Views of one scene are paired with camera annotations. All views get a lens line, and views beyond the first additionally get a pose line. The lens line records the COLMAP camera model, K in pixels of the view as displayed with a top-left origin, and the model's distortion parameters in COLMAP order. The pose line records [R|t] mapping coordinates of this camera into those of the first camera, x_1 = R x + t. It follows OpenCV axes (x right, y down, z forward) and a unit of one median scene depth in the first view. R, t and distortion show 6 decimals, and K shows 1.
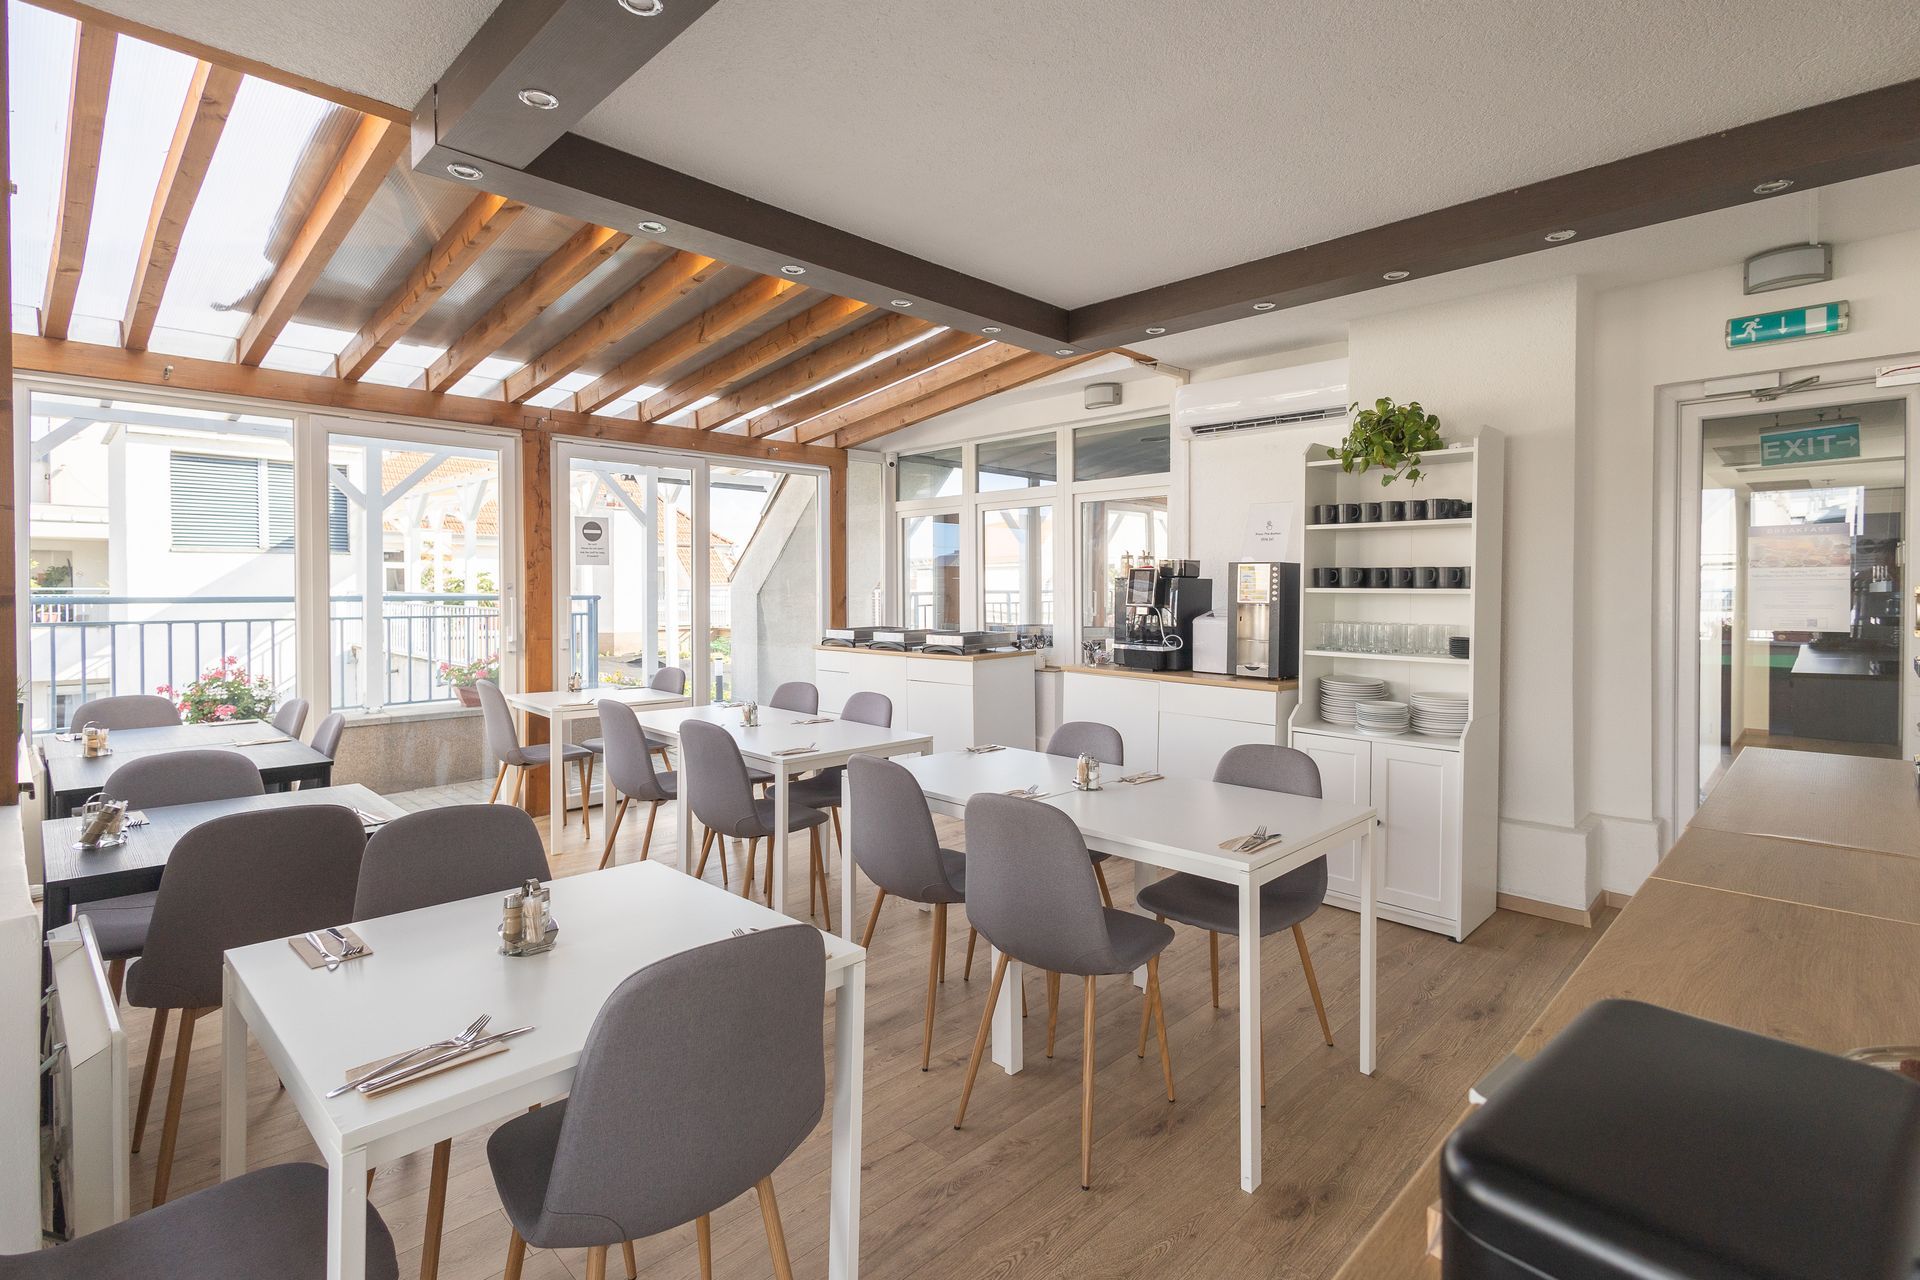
lens RADIAL K [[888.1, 0, 955.1], [0, 888.1, 559.6], [0, 0, 1]] dist [0.014762, -0.002254]
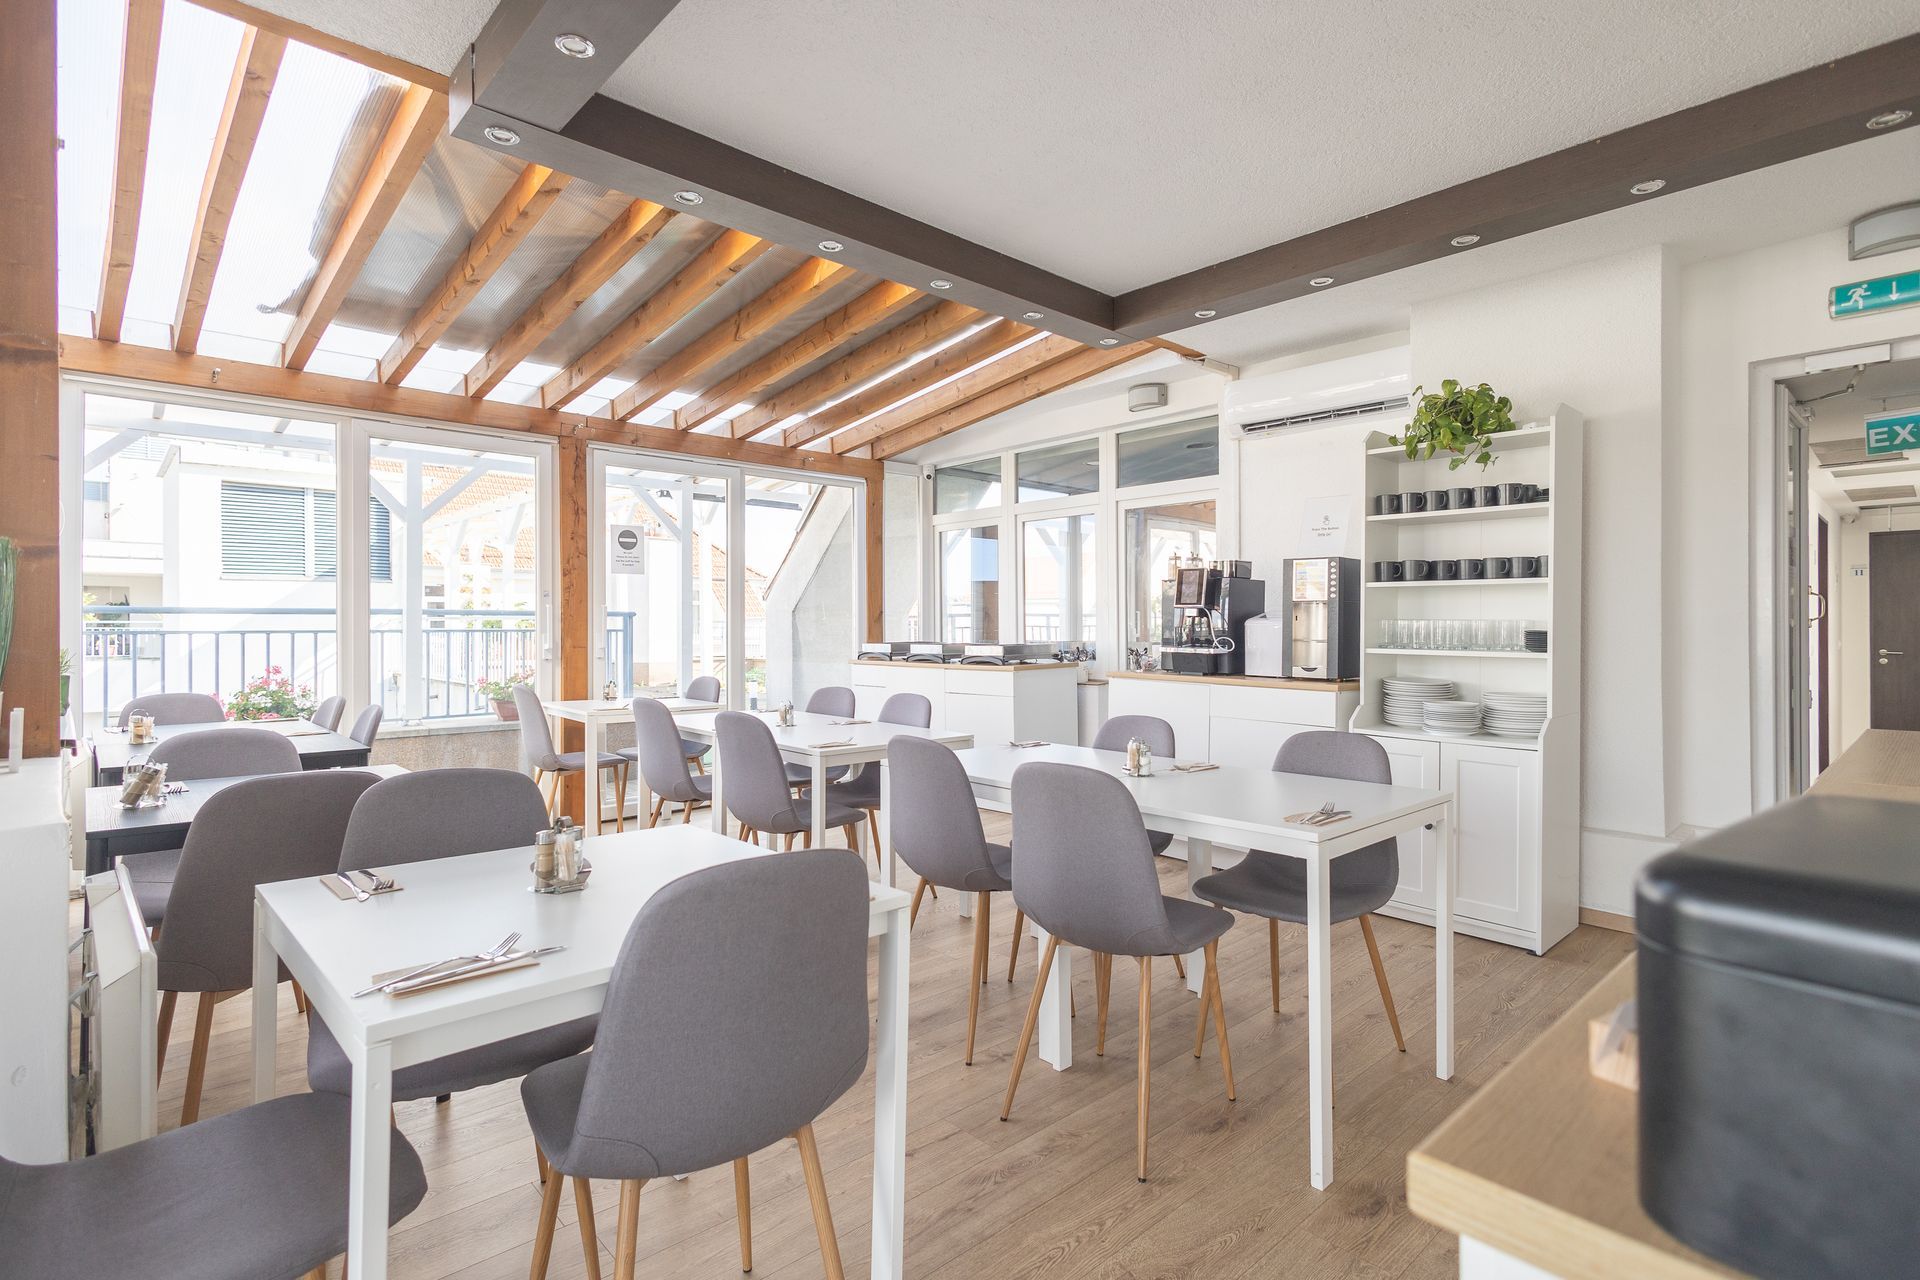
lens RADIAL K [[888.1, 0, 944.7], [0, 888.1, 635.9], [0, 0, 1]] dist [0.014762, -0.002254]
pose [[0.998967, -0.002050, -0.045399, -0.013116], [0.001441, 0.999909, -0.013449, 0.109860], [0.045423, 0.013370, 0.998878, 0.036084]]
